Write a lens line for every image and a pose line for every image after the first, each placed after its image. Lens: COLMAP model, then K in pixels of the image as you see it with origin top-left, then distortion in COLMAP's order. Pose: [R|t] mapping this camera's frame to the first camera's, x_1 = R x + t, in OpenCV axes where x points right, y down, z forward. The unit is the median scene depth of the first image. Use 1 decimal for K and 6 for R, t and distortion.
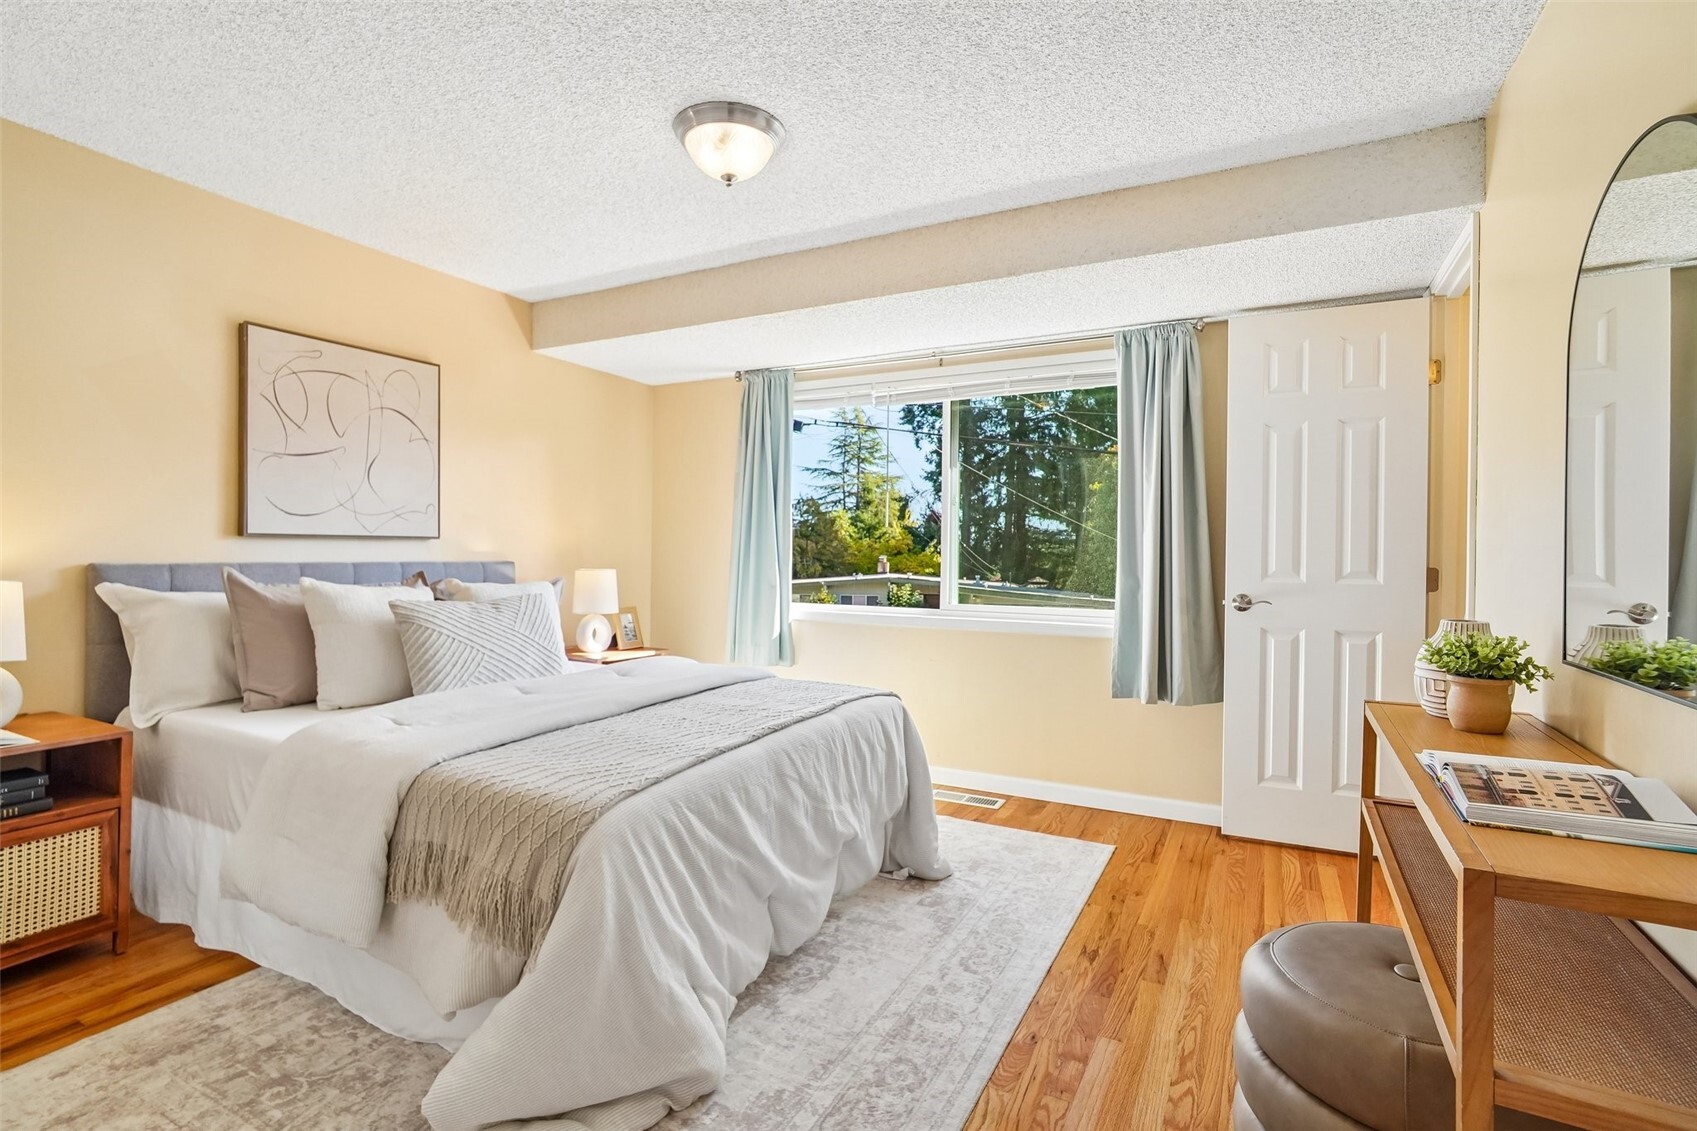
lens RADIAL K [[800.3, 0, 844.2], [0, 800.3, 559.7], [0, 0, 1]] dist [-0.008672, 0.005815]
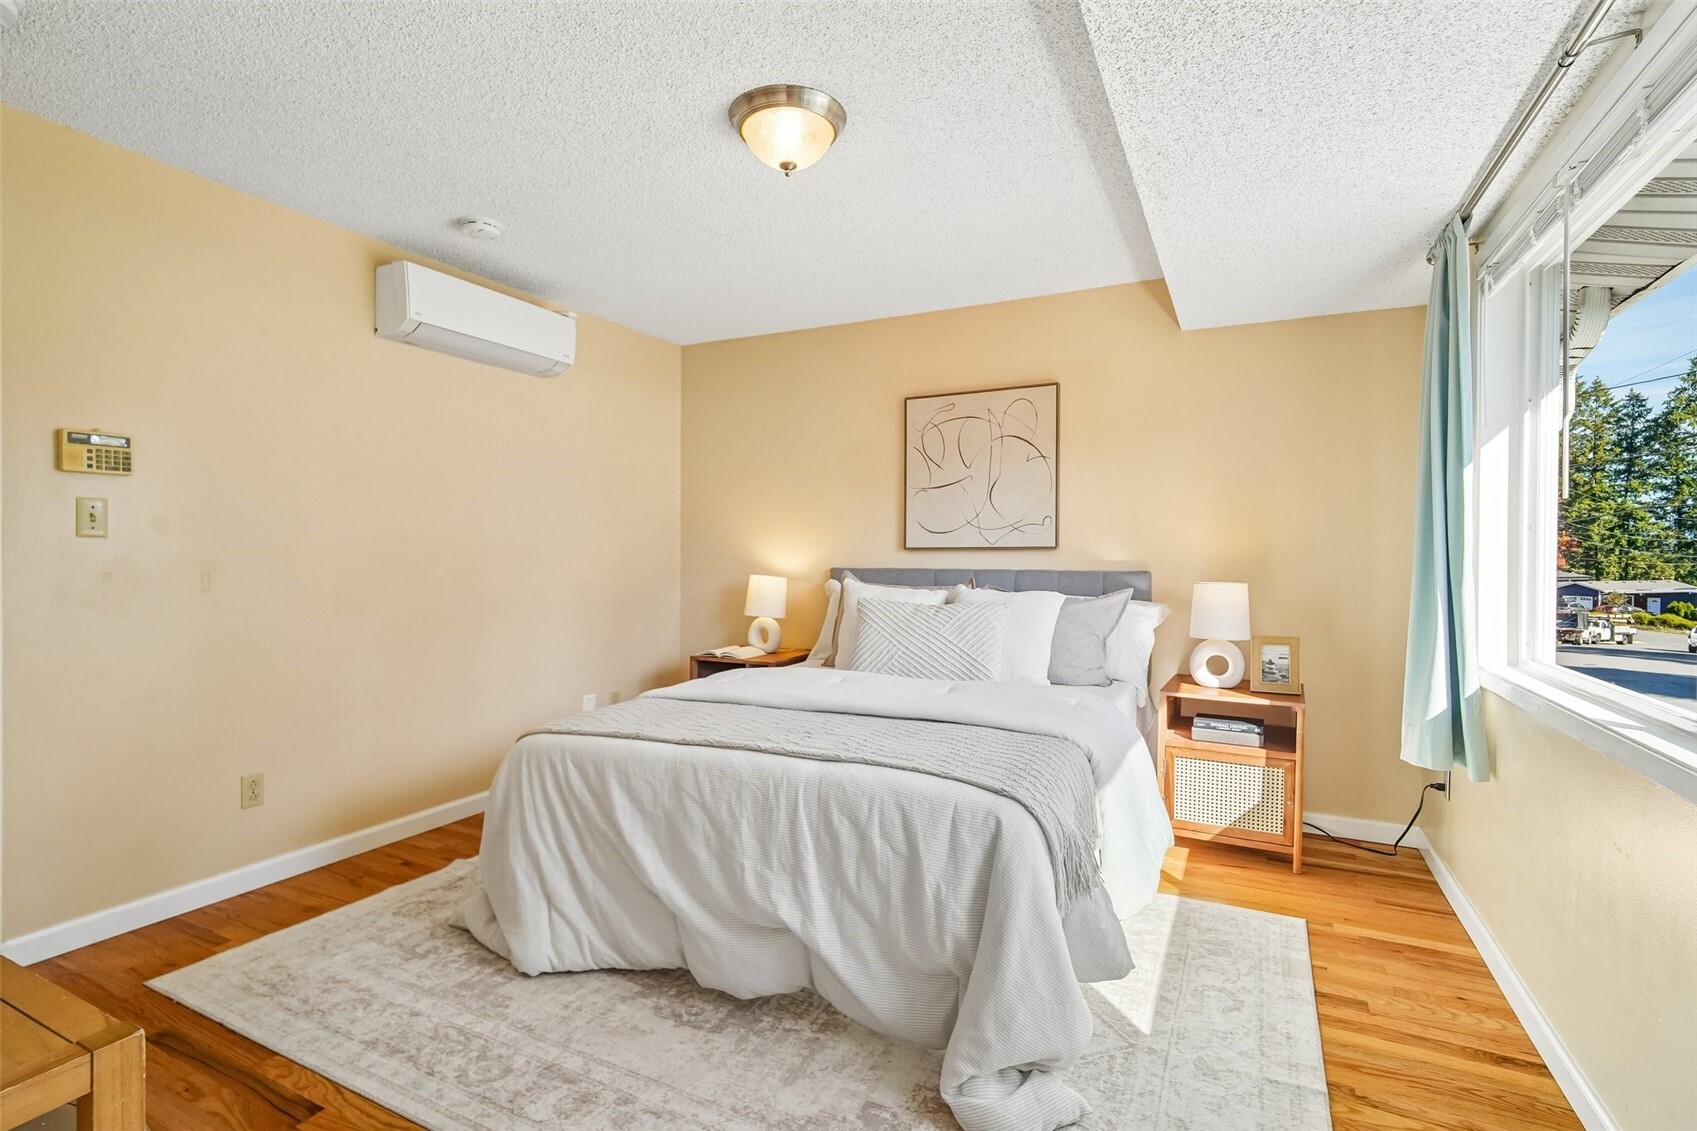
lens RADIAL K [[800.3, 0, 842.1], [0, 800.3, 556.5], [0, 0, 1]] dist [-0.008672, 0.005815]
pose [[0.015545, -0.007774, -0.999849, 0.667299], [-0.010788, 0.999910, -0.007942, -0.005218], [0.999821, 0.010910, 0.015460, 0.867899]]
